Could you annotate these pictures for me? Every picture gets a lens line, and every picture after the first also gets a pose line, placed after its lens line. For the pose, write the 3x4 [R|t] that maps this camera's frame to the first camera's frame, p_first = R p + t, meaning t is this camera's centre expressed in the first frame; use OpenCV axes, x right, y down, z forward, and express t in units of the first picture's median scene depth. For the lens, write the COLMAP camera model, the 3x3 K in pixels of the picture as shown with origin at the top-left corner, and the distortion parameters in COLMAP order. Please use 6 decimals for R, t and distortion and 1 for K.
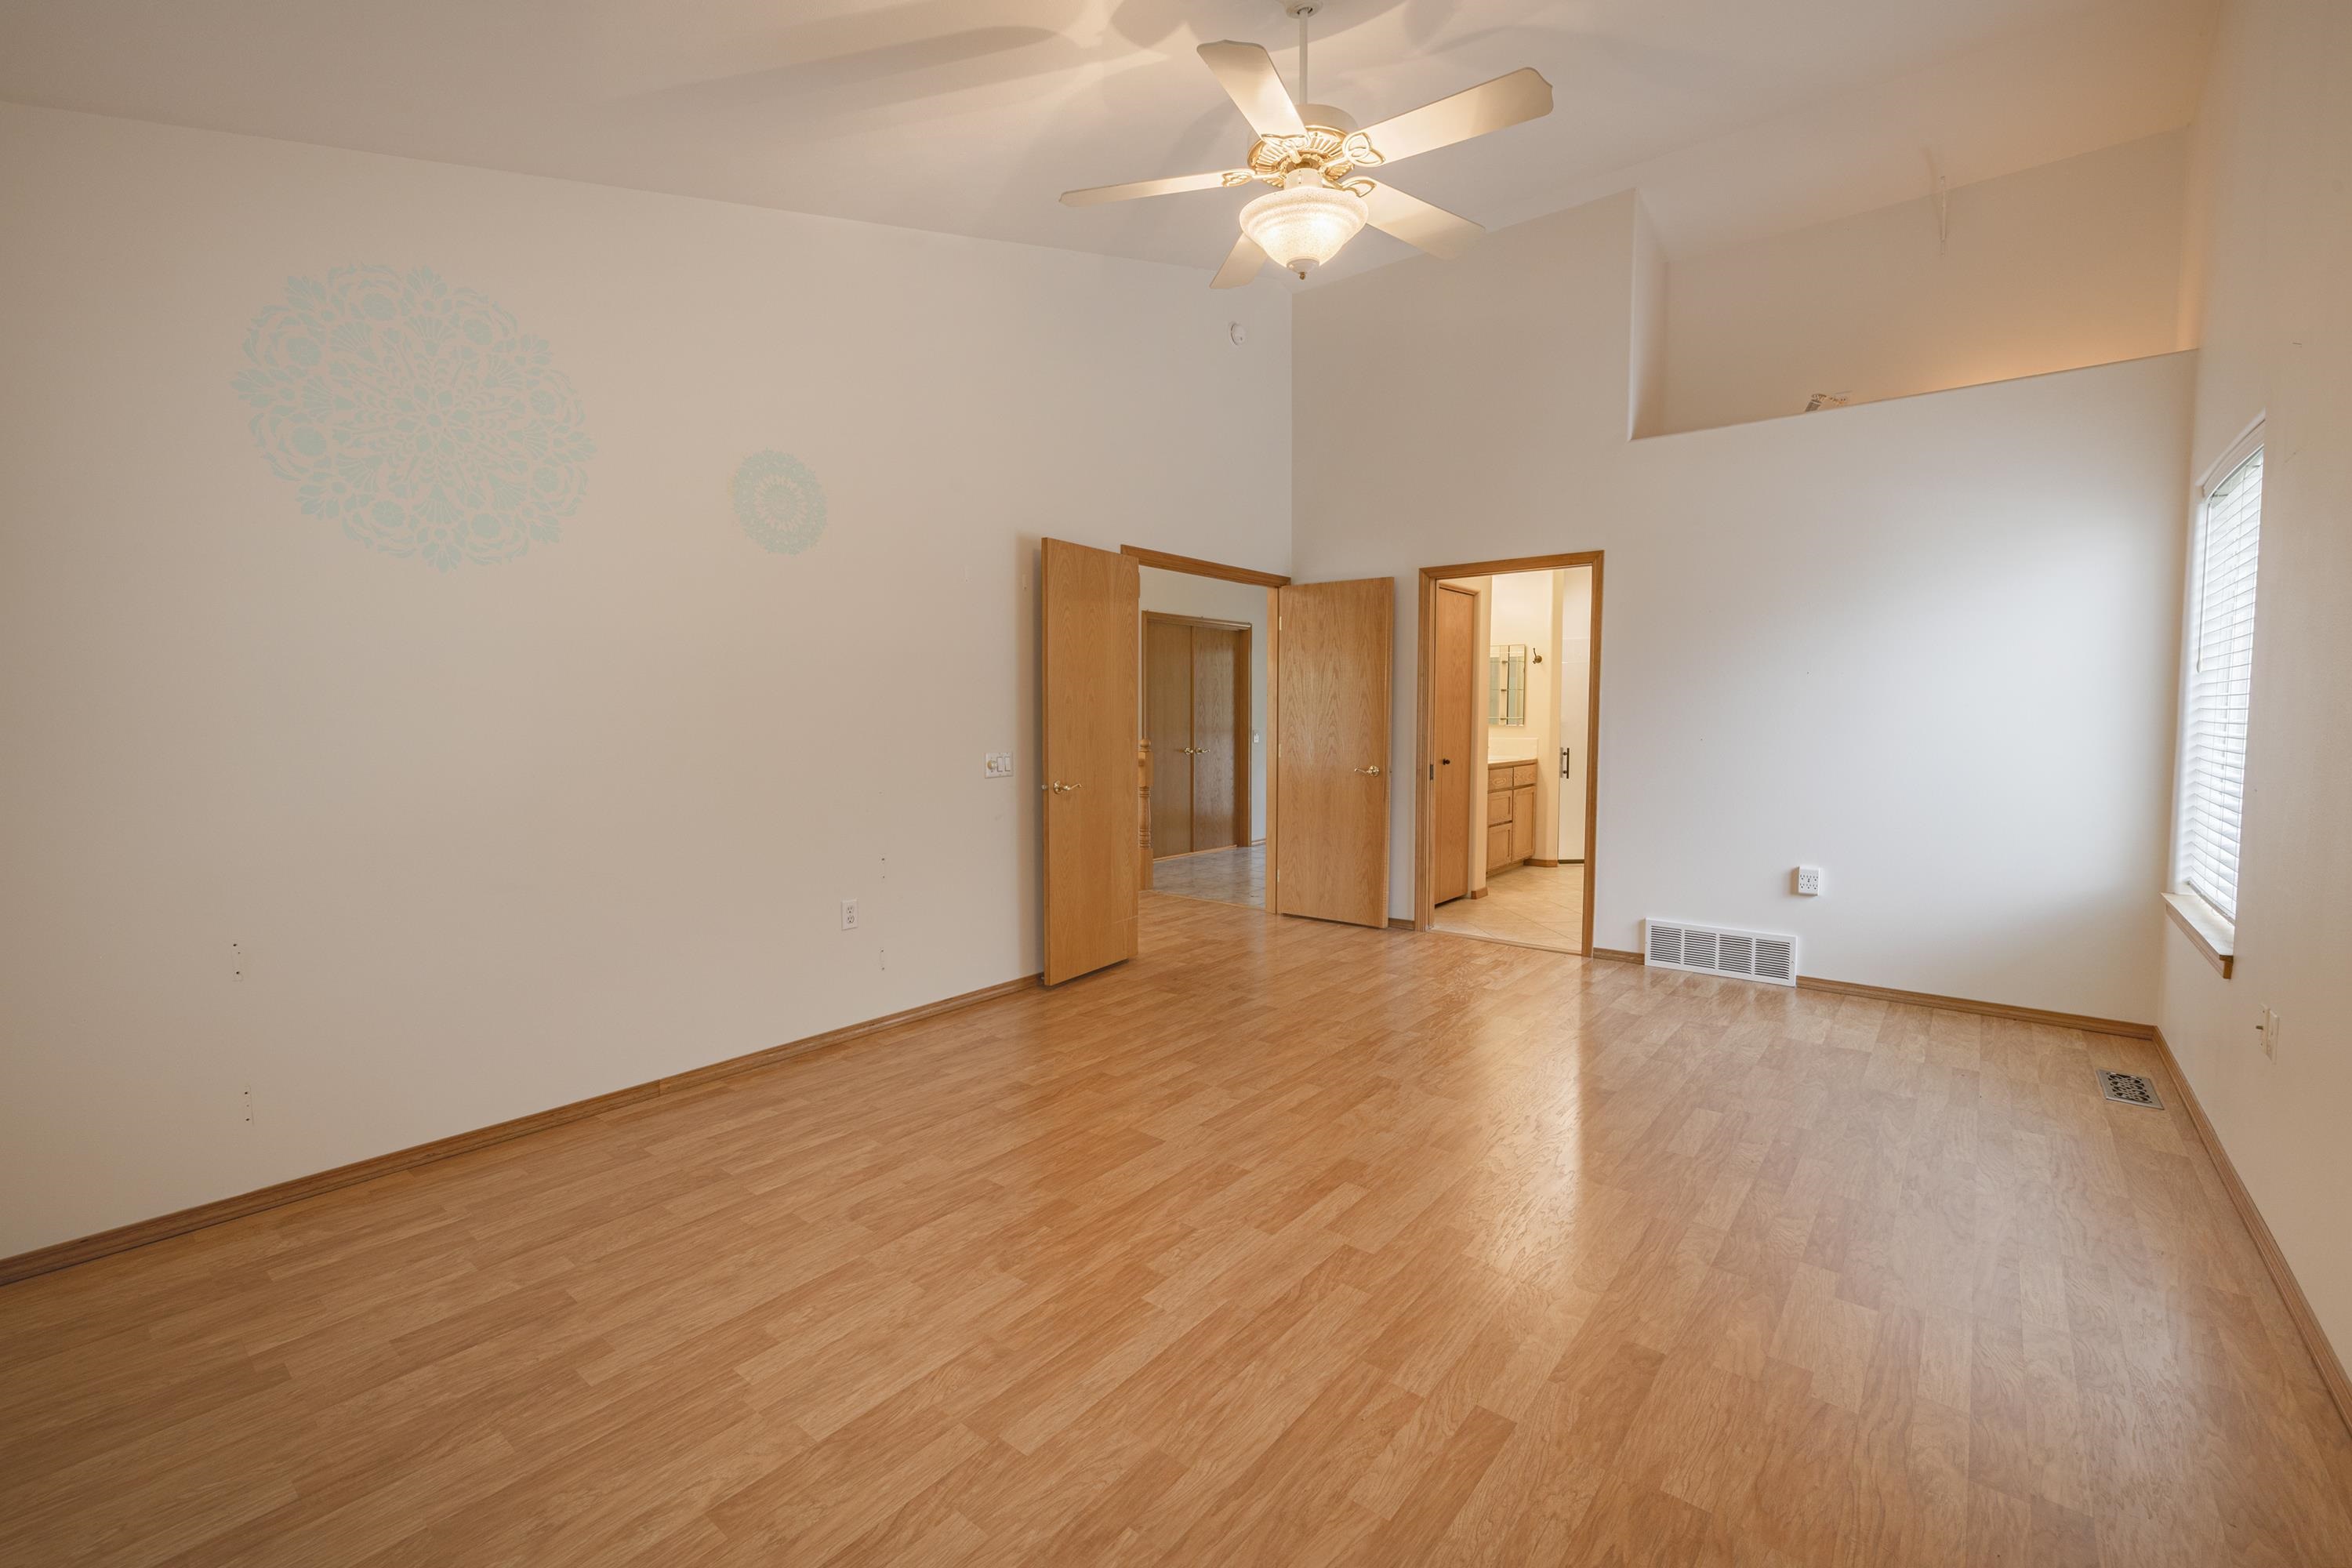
lens RADIAL K [[1002.0, 0, 1165.0], [0, 1002.0, 777.8], [0, 0, 1]] dist [0.000356, 0.000947]
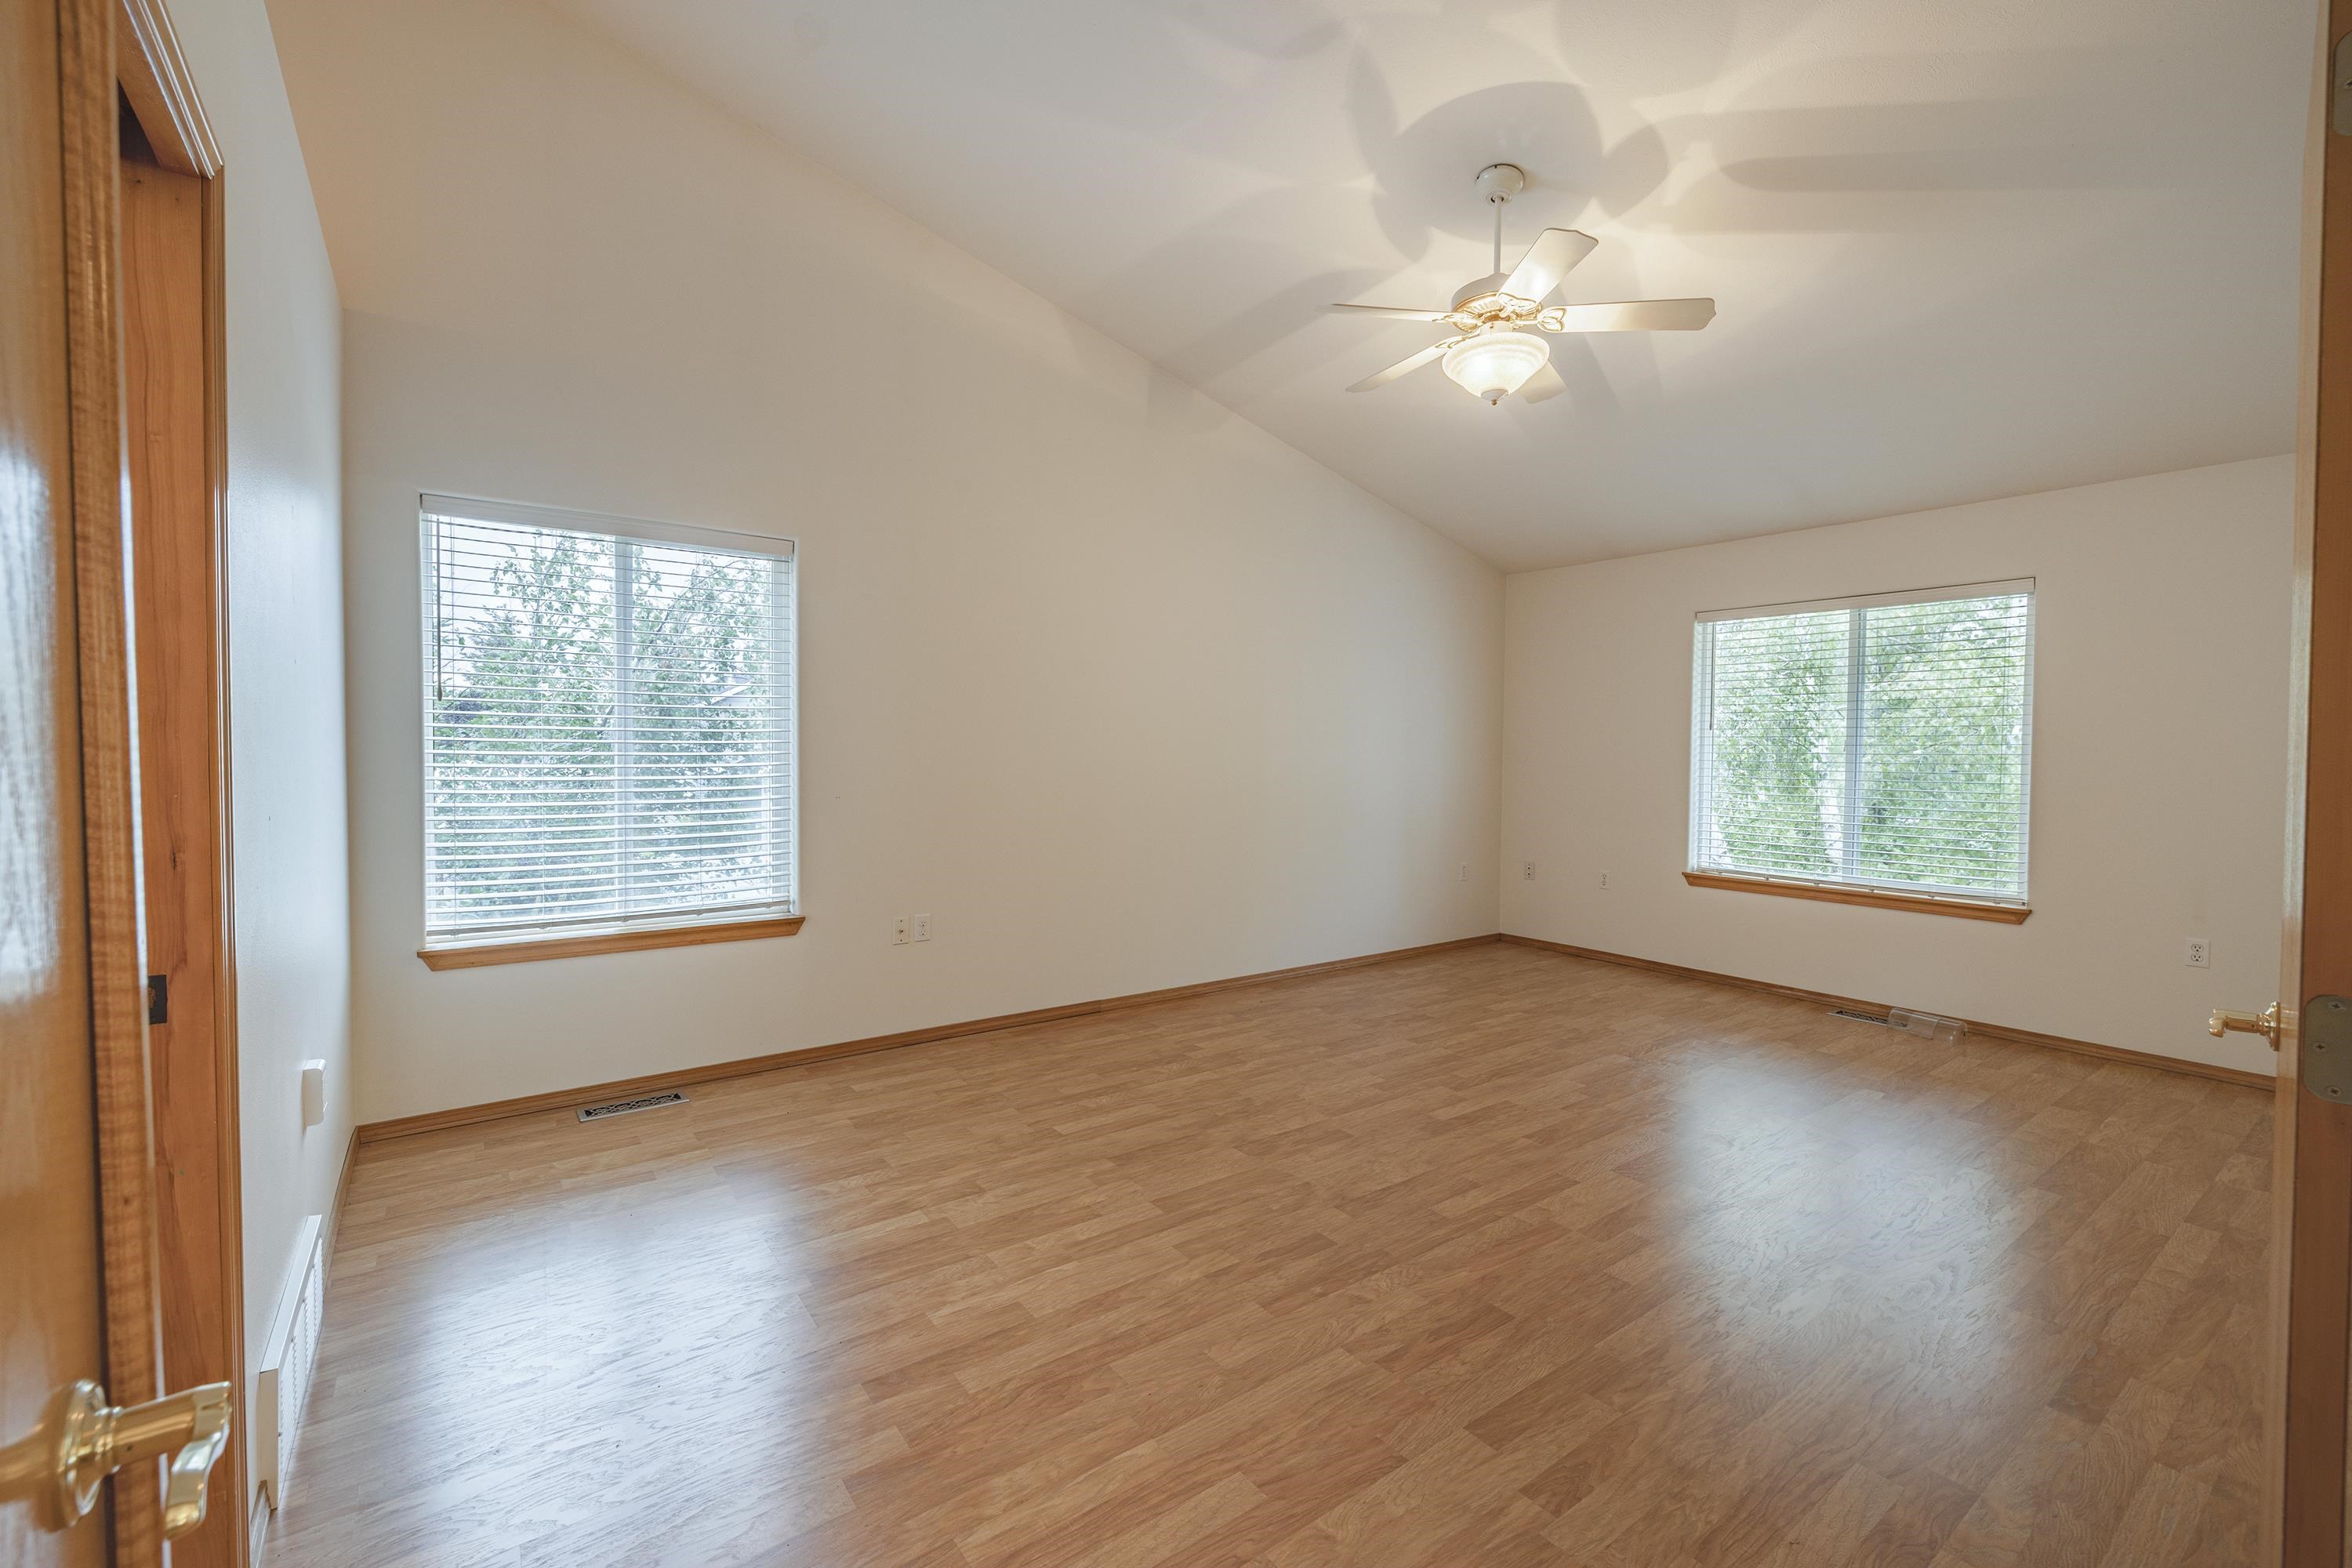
lens RADIAL K [[1002.0, 0, 1165.0], [0, 1002.0, 777.8], [0, 0, 1]] dist [0.000356, 0.000947]
pose [[-0.969374, -0.015010, 0.245129, 0.186742], [0.007424, 0.995883, 0.090339, -0.126929], [-0.245476, 0.089392, -0.965272, 1.956645]]
